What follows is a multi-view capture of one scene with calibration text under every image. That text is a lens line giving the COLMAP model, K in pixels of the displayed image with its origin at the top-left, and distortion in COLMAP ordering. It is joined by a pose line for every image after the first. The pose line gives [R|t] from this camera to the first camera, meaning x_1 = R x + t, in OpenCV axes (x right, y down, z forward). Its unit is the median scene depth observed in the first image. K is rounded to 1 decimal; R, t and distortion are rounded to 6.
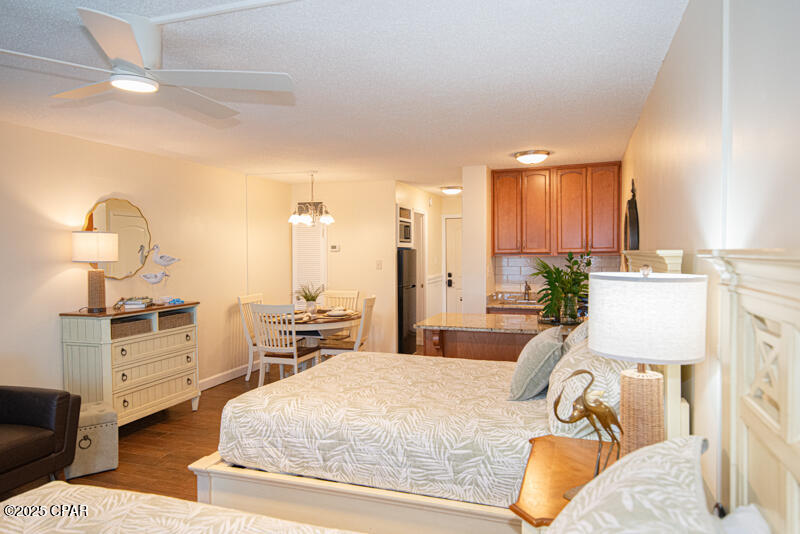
lens RADIAL K [[530.7, 0, 392.4], [0, 530.7, 264.9], [0, 0, 1]] dist [0.011284, 0.001693]
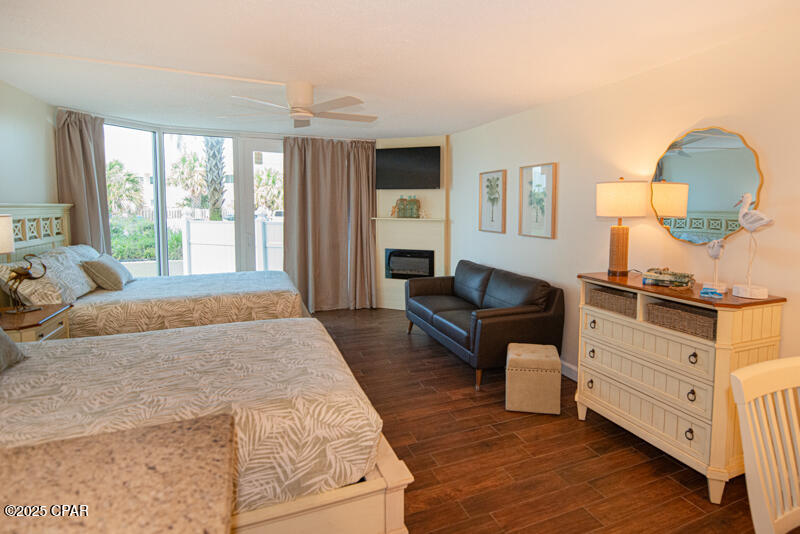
lens RADIAL K [[442.1, 0, 449.0], [0, 442.1, 239.8], [0, 0, 1]] dist [-0.000651, -0.000688]
pose [[-0.713657, 0.053481, -0.698450, 0.116940], [-0.020106, 0.995107, 0.096740, -0.027552], [0.700206, 0.083082, -0.709090, 1.115602]]
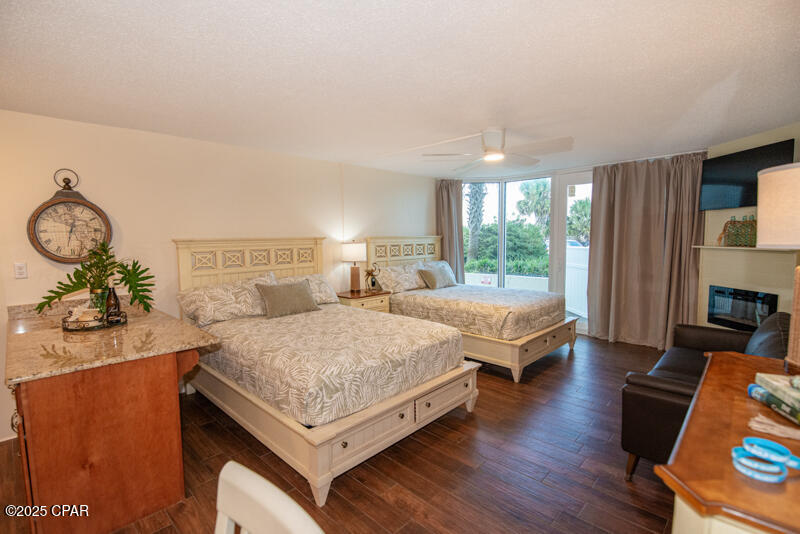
lens RADIAL K [[374.5, 0, 382.3], [0, 374.5, 269.3], [0, 0, 1]] dist [-0.010784, -0.000889]
pose [[-0.902711, -0.015595, 0.429966, -0.326517], [0.032127, 0.994110, 0.103506, -0.022561], [-0.429047, 0.107249, -0.896892, 1.162053]]
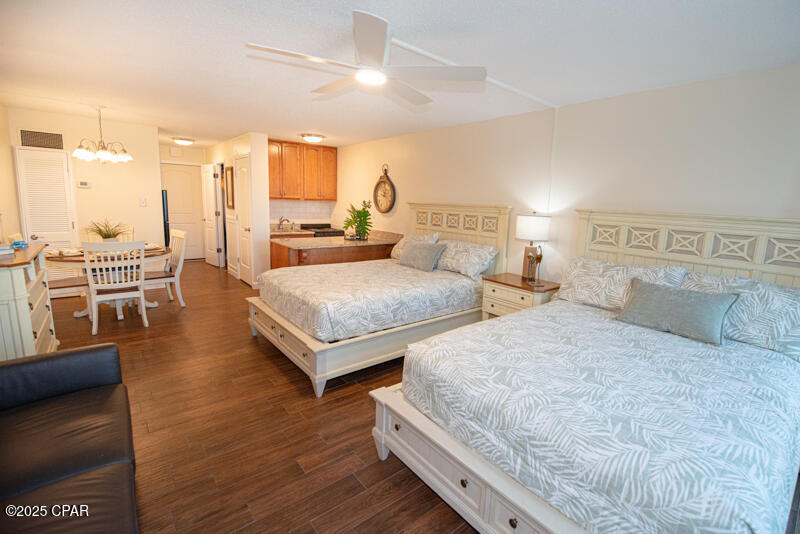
lens RADIAL K [[361.2, 0, 418.4], [0, 361.2, 260.4], [0, 0, 1]] dist [-0.008276, -0.000458]
pose [[0.498144, -0.111431, 0.859905, -0.566673], [-0.022611, 0.989701, 0.141350, -0.000242], [-0.866800, -0.089856, 0.490494, 0.171280]]
